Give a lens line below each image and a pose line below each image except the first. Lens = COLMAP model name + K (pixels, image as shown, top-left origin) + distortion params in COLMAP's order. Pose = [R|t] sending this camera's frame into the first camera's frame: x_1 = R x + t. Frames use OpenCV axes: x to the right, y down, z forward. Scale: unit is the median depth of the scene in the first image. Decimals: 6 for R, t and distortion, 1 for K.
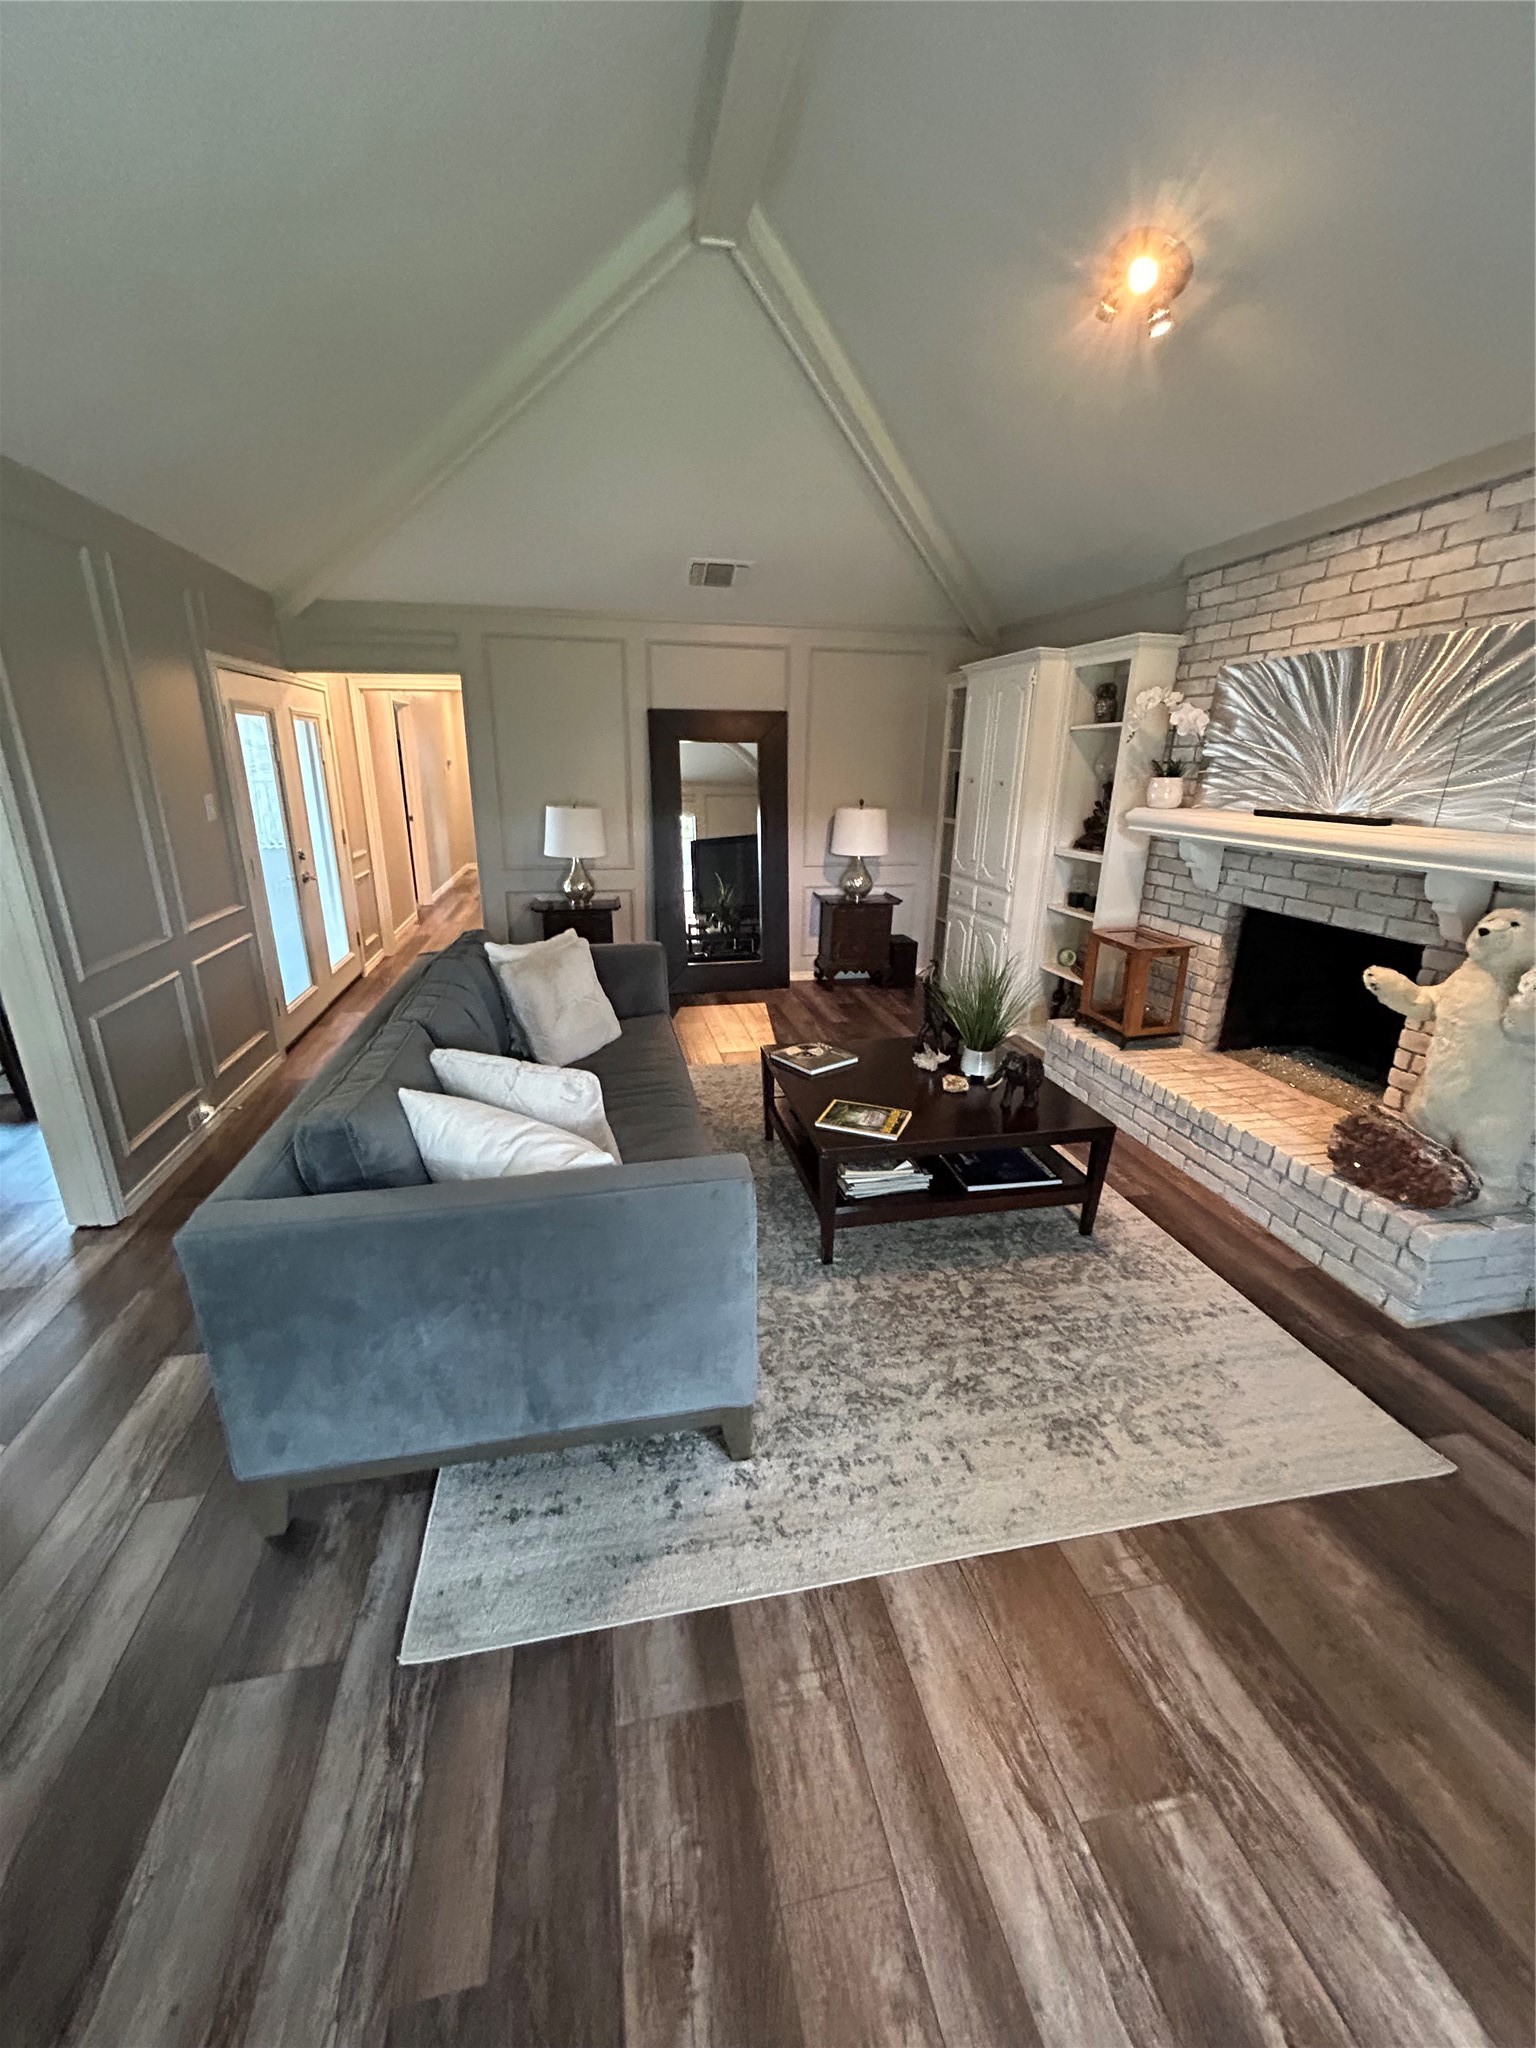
lens RADIAL K [[820.2, 0, 768.6], [0, 820.2, 1034.9], [0, 0, 1]] dist [-0.001327, 0.000031]
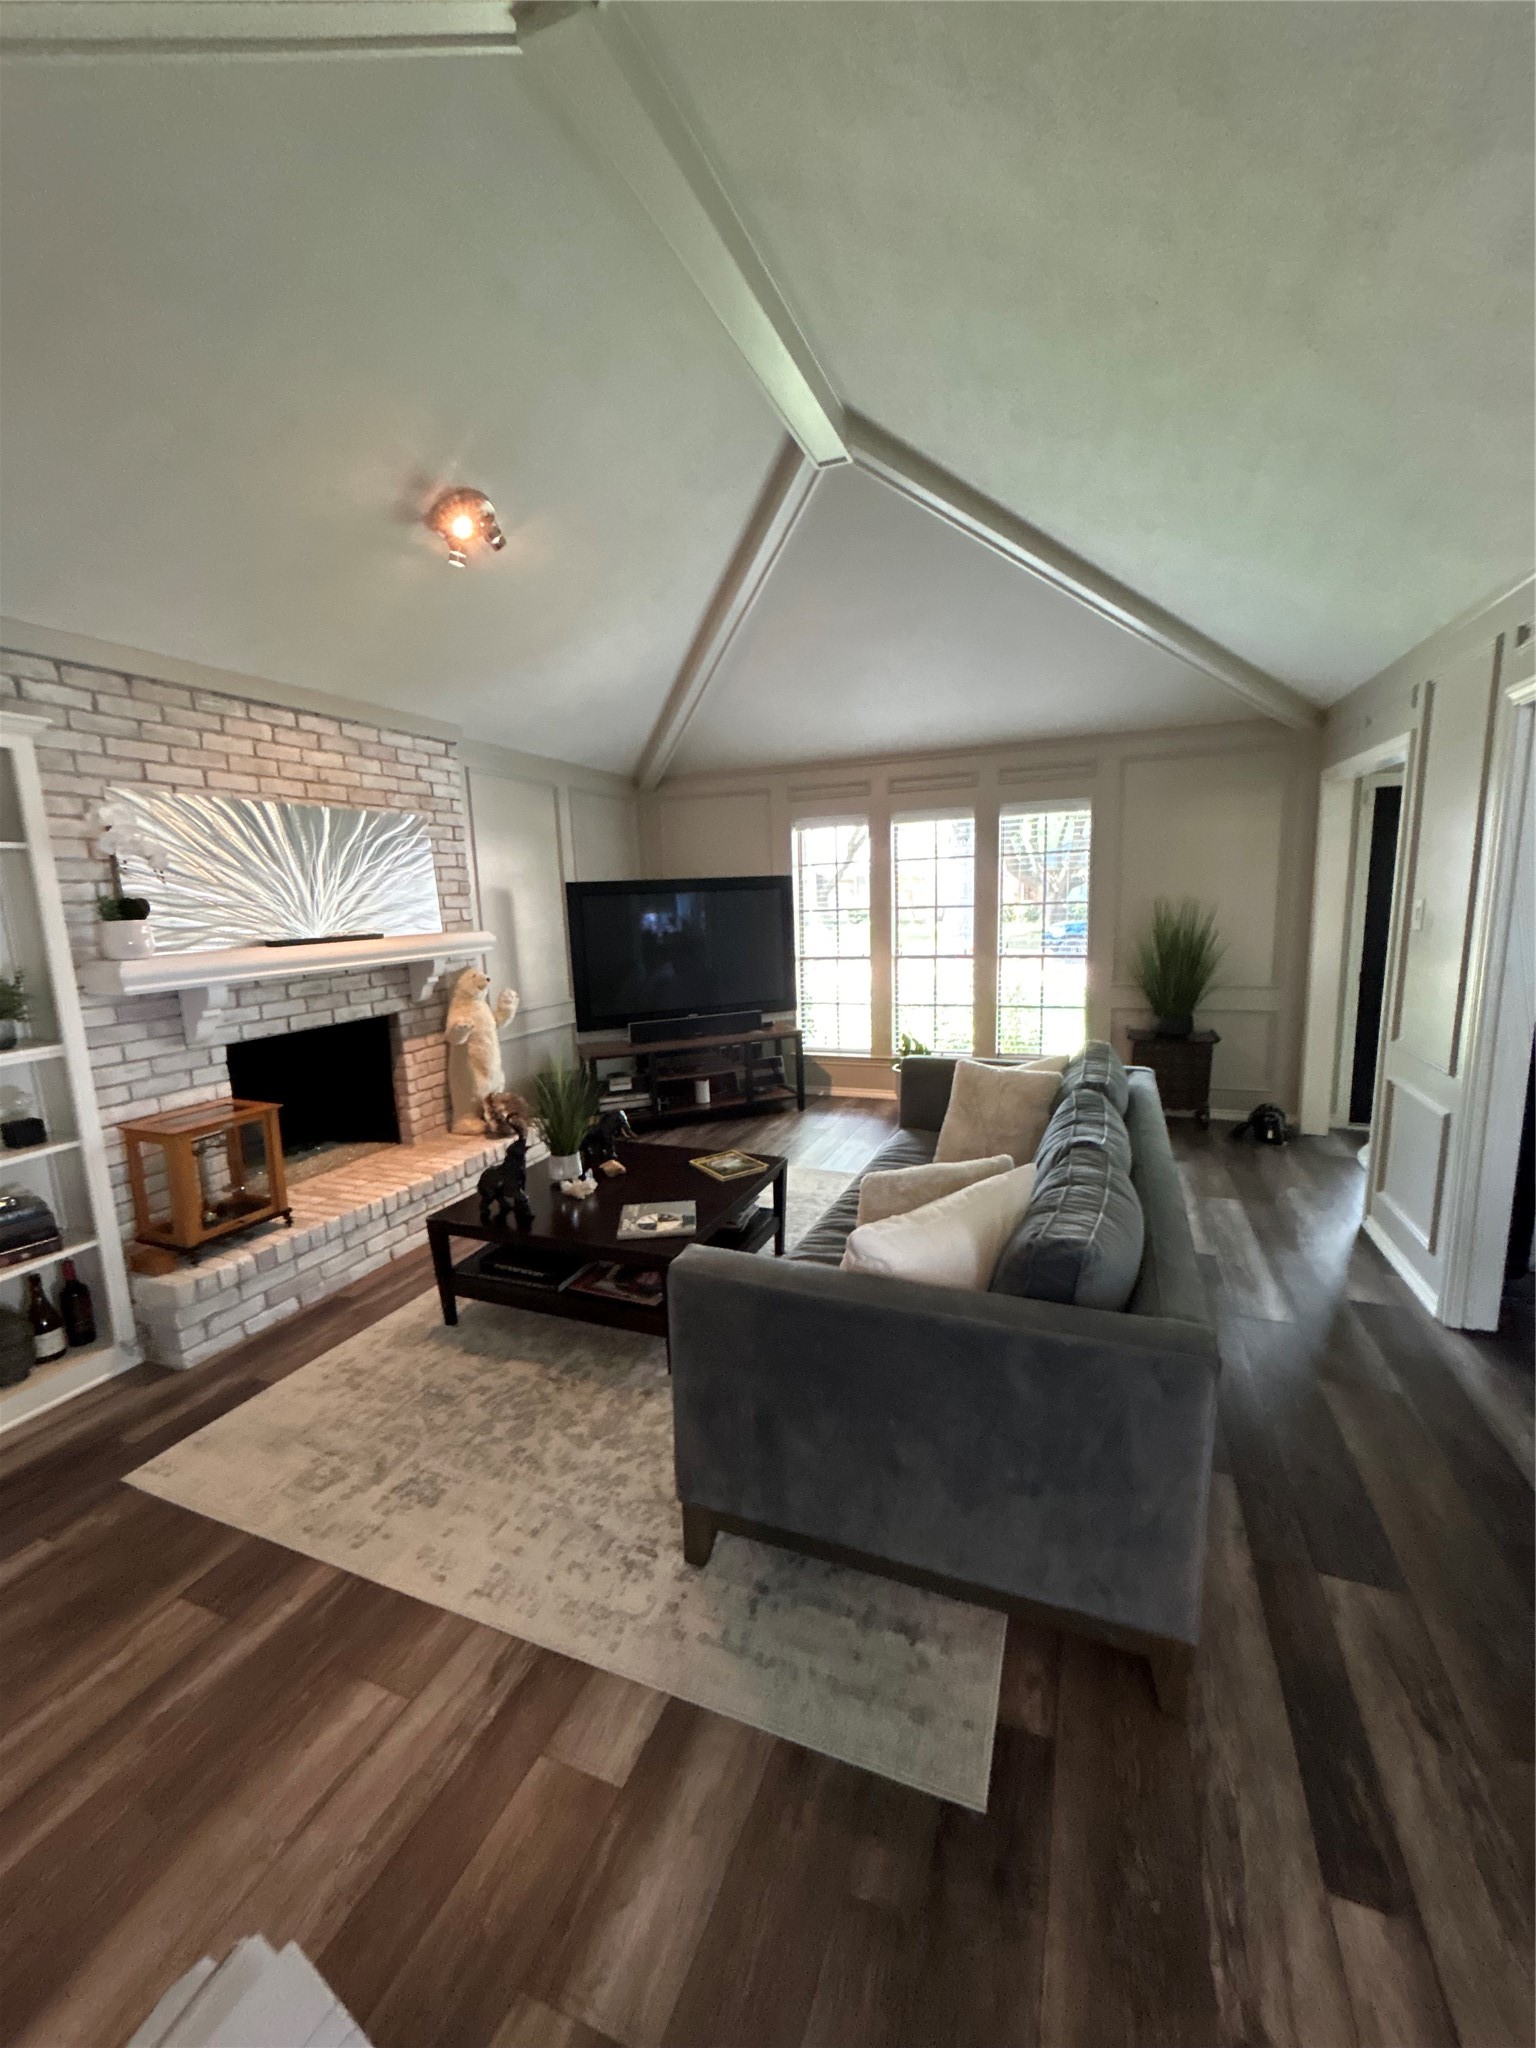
lens RADIAL K [[820.2, 0, 768.1], [0, 820.2, 1020.8], [0, 0, 1]] dist [-0.001327, 0.000031]
pose [[-0.830528, -0.066901, 0.552945, -0.504008], [0.202553, 0.888507, 0.411737, -0.491745], [-0.518841, 0.453959, -0.724379, 1.492666]]
